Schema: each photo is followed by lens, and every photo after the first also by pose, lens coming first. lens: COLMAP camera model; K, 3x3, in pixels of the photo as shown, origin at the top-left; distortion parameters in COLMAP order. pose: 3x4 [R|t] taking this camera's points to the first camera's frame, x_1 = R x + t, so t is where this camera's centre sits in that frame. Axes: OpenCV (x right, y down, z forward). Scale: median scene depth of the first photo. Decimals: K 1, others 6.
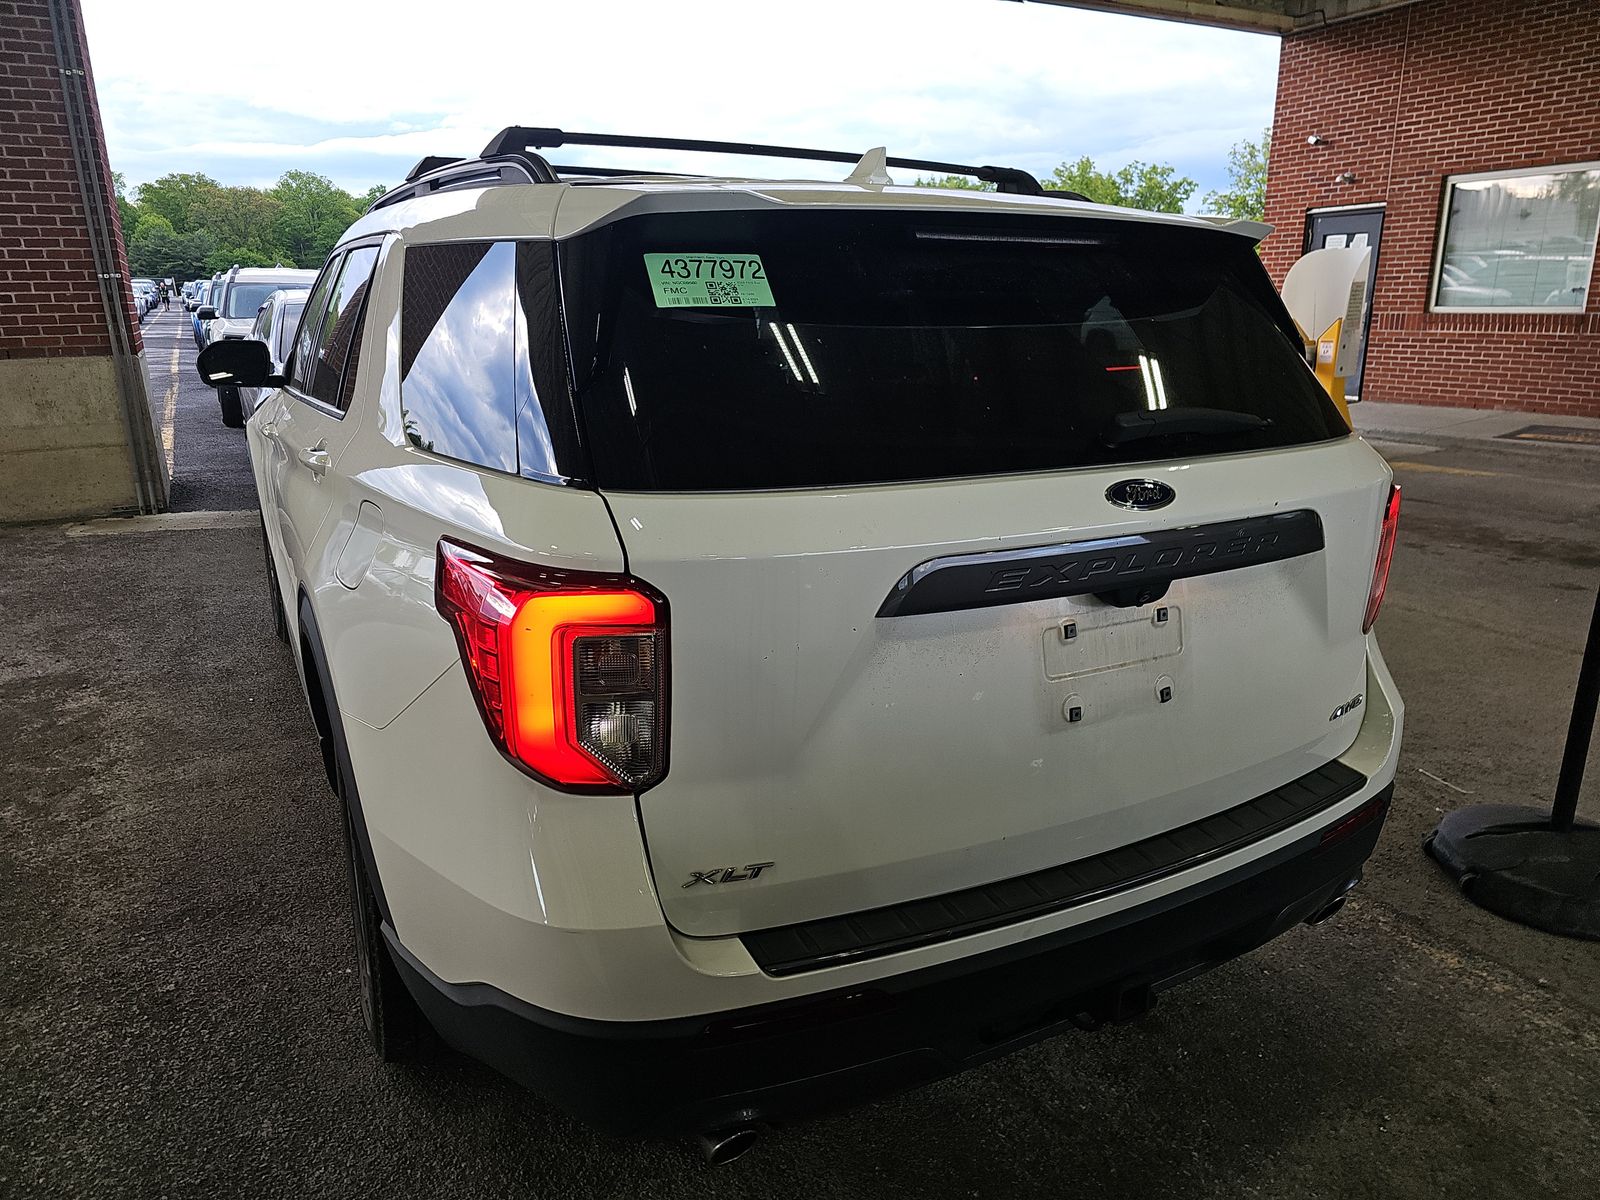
lens RADIAL K [[1087.5, 0, 798.2], [0, 1087.5, 569.0], [0, 0, 1]] dist [0.065801, -0.070531]
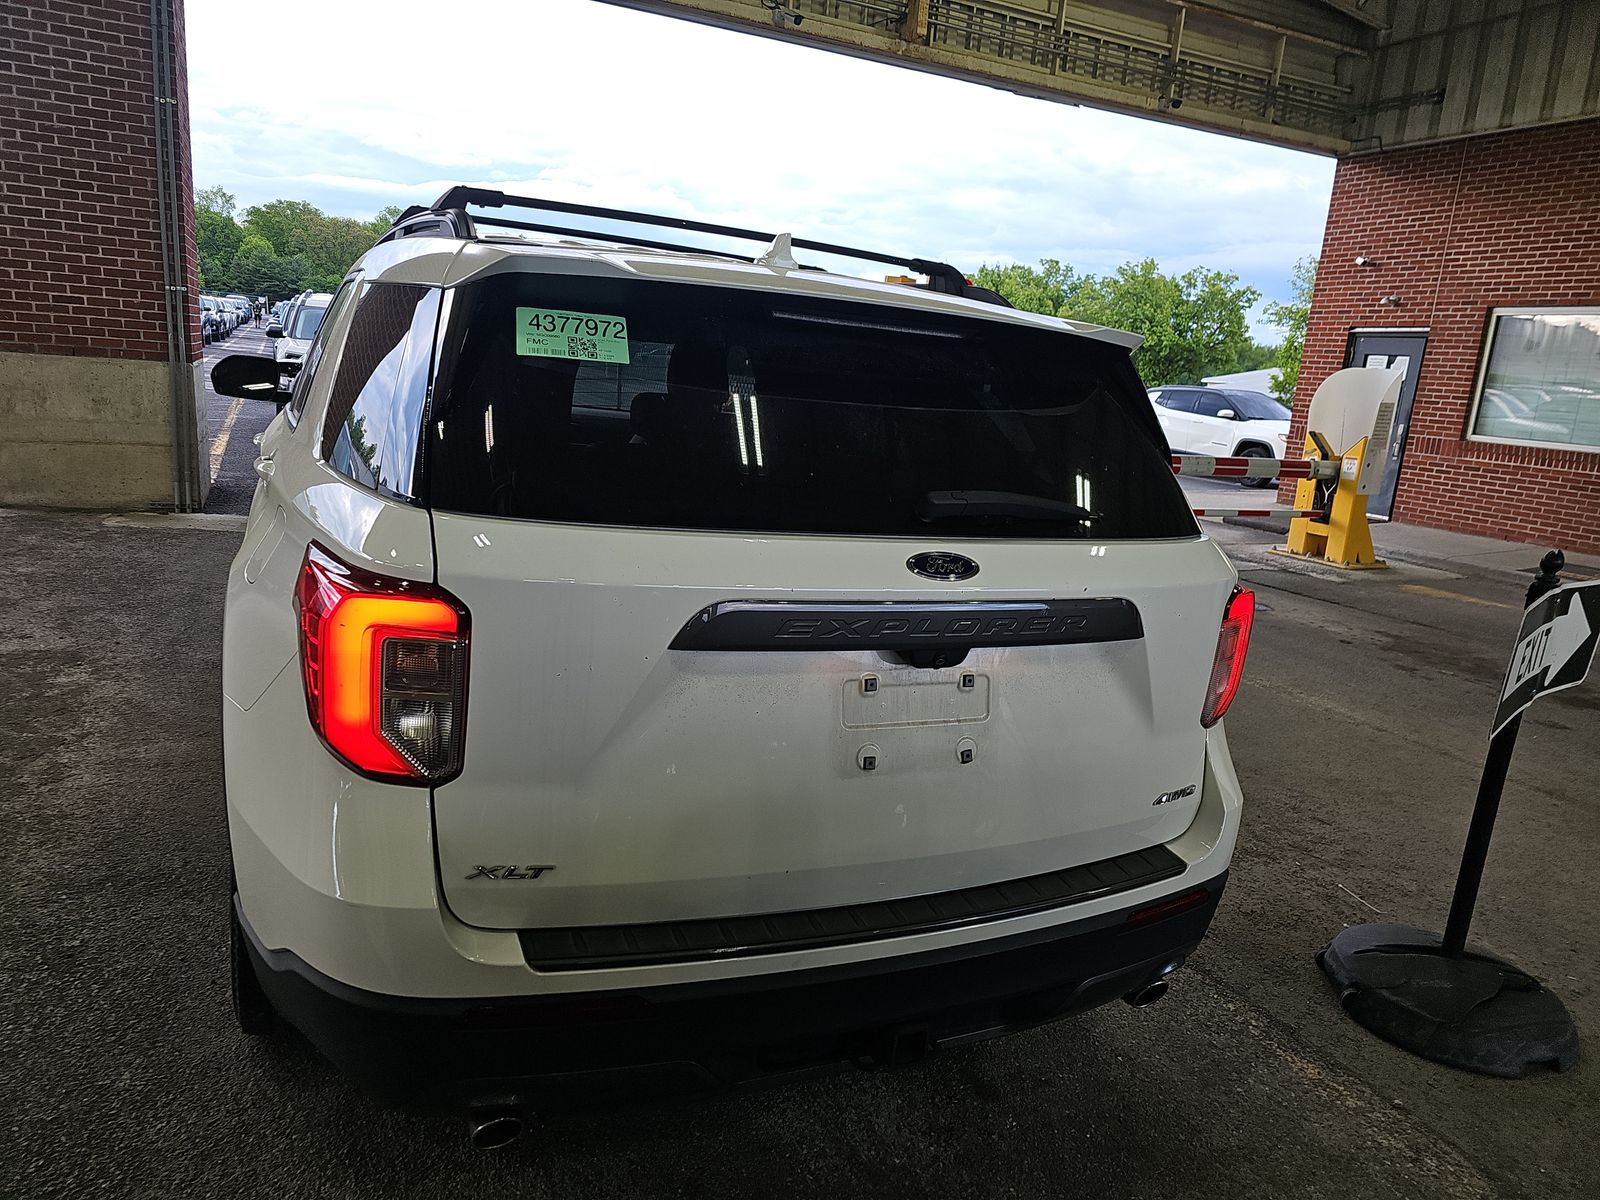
lens RADIAL K [[1087.5, 0, 798.2], [0, 1087.5, 569.0], [0, 0, 1]] dist [0.065801, -0.070531]
pose [[0.993525, 0.100536, -0.052925, 0.123414], [-0.103503, 0.993014, -0.056658, 0.006206], [0.046860, 0.061769, 0.996990, -0.046159]]
